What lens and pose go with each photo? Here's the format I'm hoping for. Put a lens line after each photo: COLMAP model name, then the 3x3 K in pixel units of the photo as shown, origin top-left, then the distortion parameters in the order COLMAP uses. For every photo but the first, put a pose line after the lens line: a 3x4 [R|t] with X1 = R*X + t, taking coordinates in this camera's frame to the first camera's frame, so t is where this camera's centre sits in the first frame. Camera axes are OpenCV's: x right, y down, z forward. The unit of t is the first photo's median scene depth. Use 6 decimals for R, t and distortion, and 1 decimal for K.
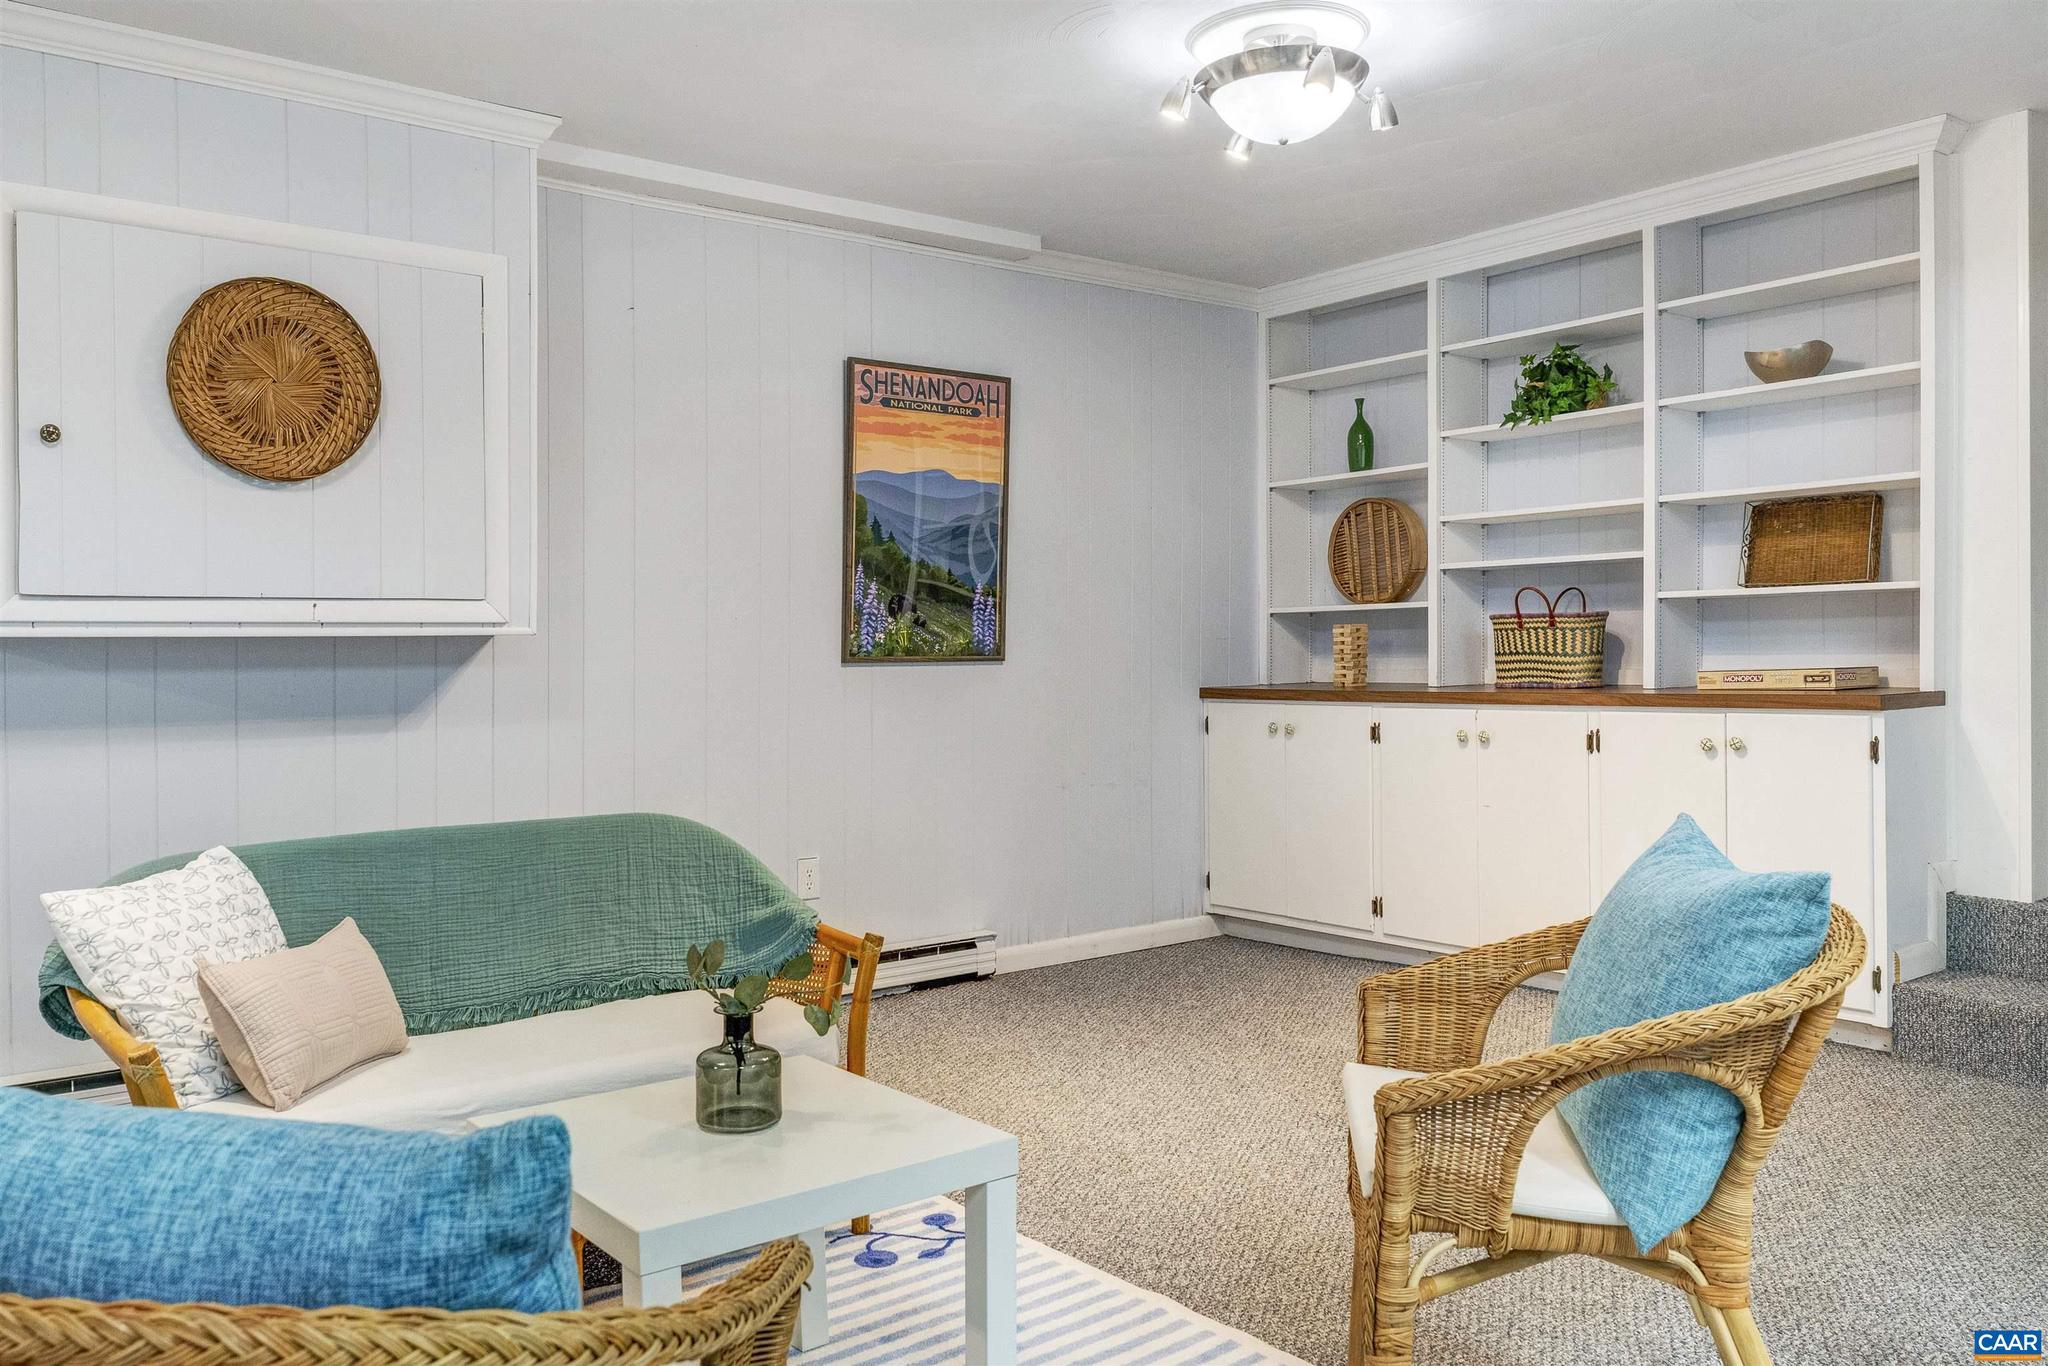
lens RADIAL K [[1550.6, 0, 1022.7], [0, 1550.6, 632.0], [0, 0, 1]] dist [-0.000169, -0.000774]
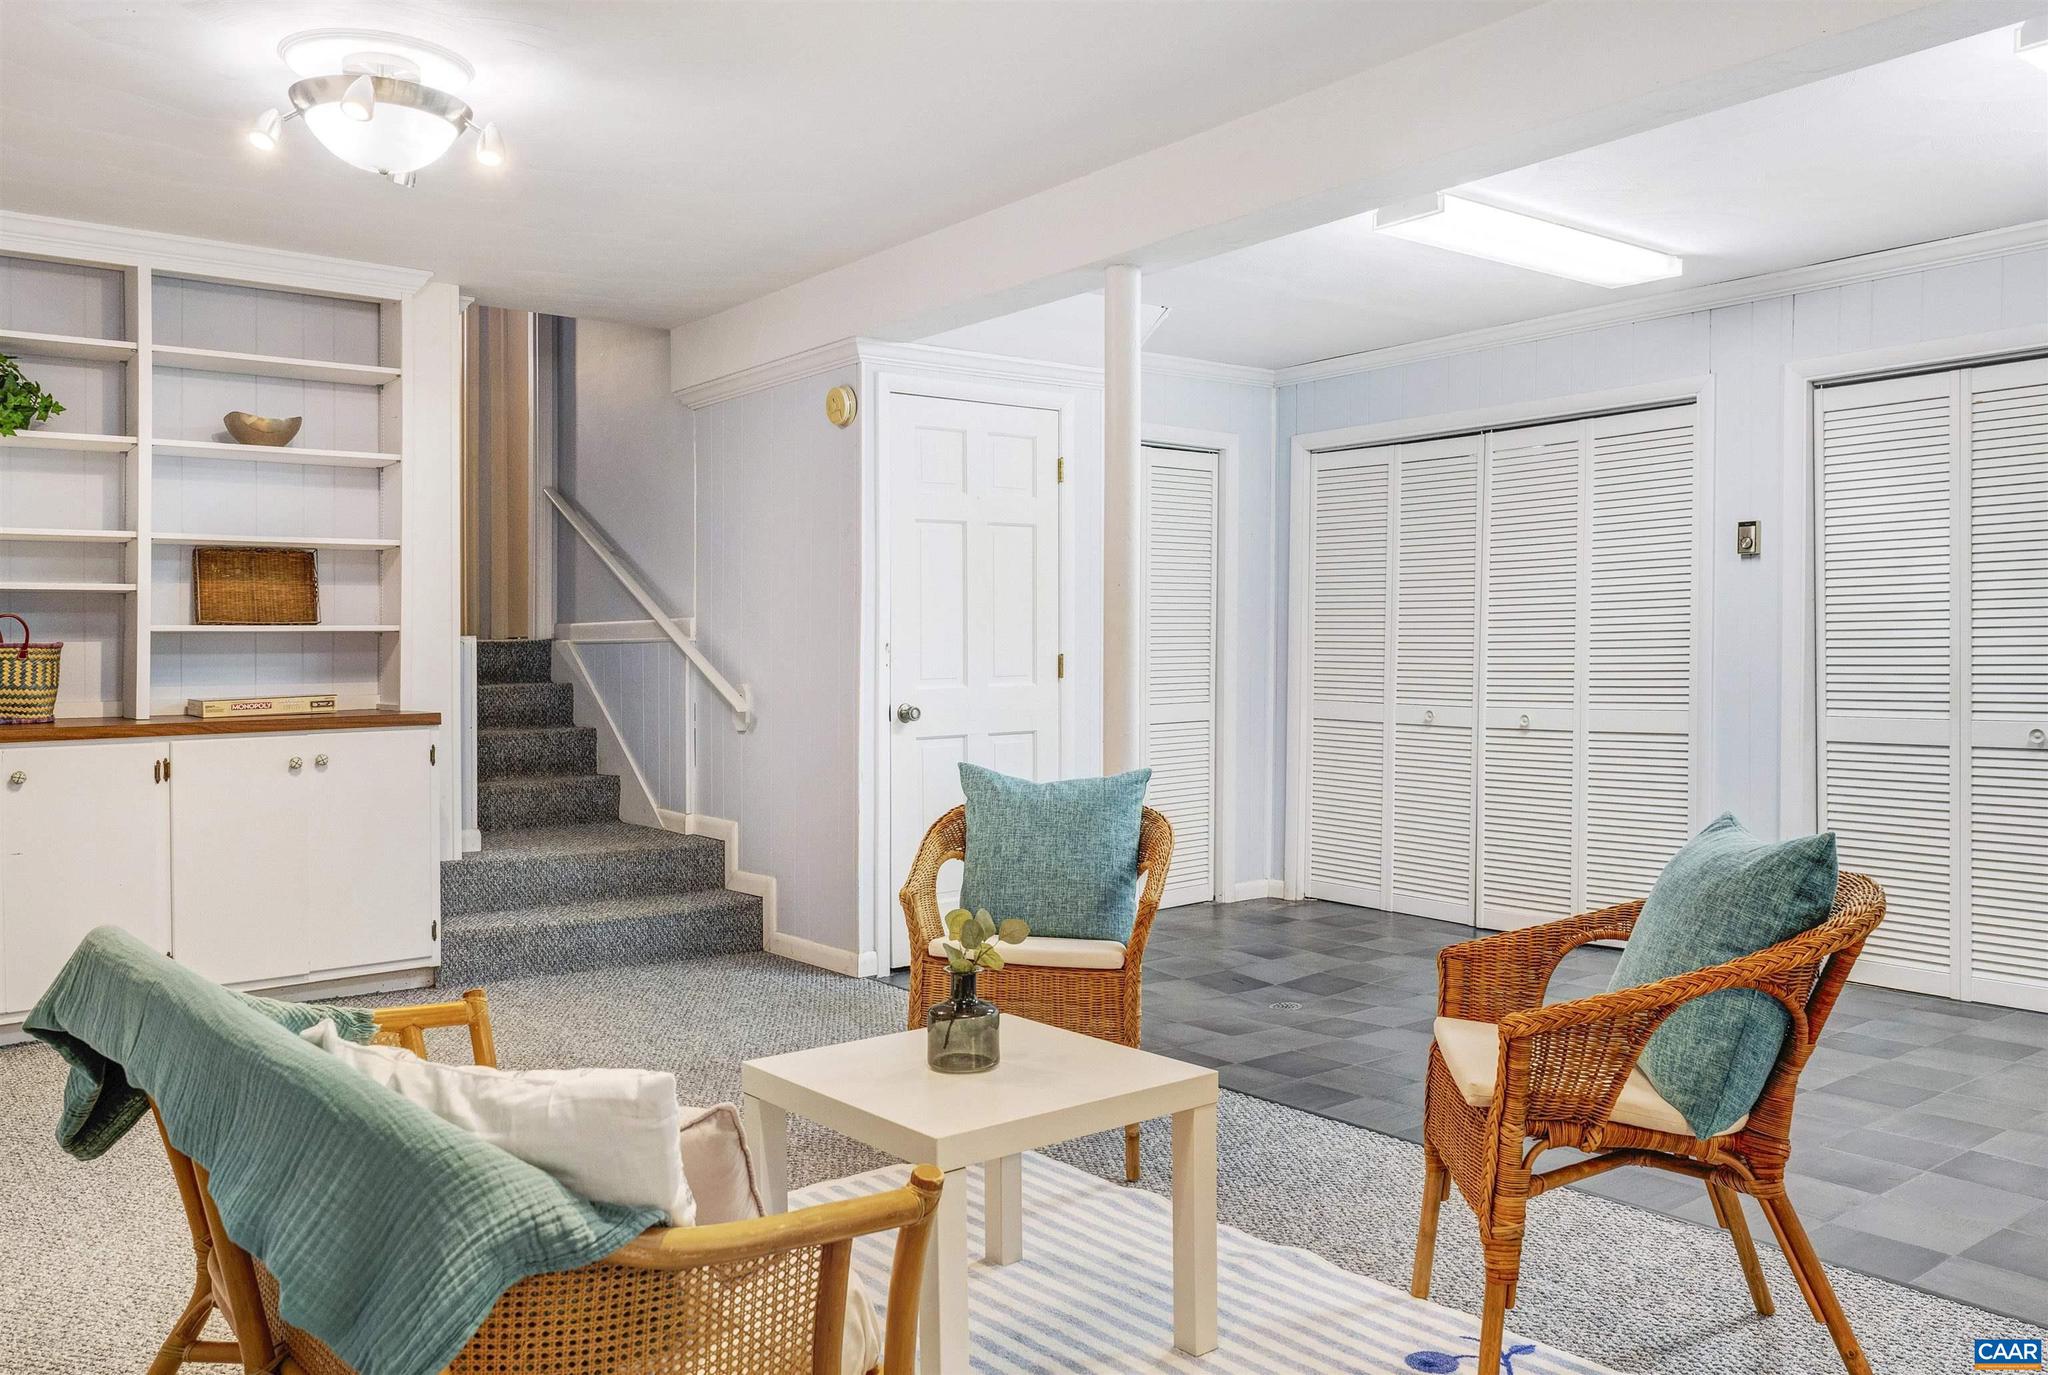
lens RADIAL K [[1456.5, 0, 1024.0], [0, 1456.5, 687.5], [0, 0, 1]] dist [-0.001046, -0.000114]
pose [[-0.032448, -0.007867, 0.999442, -0.577270], [-0.000168, 0.999969, 0.007866, 0.007877], [-0.999473, 0.000087, -0.032448, 0.456992]]
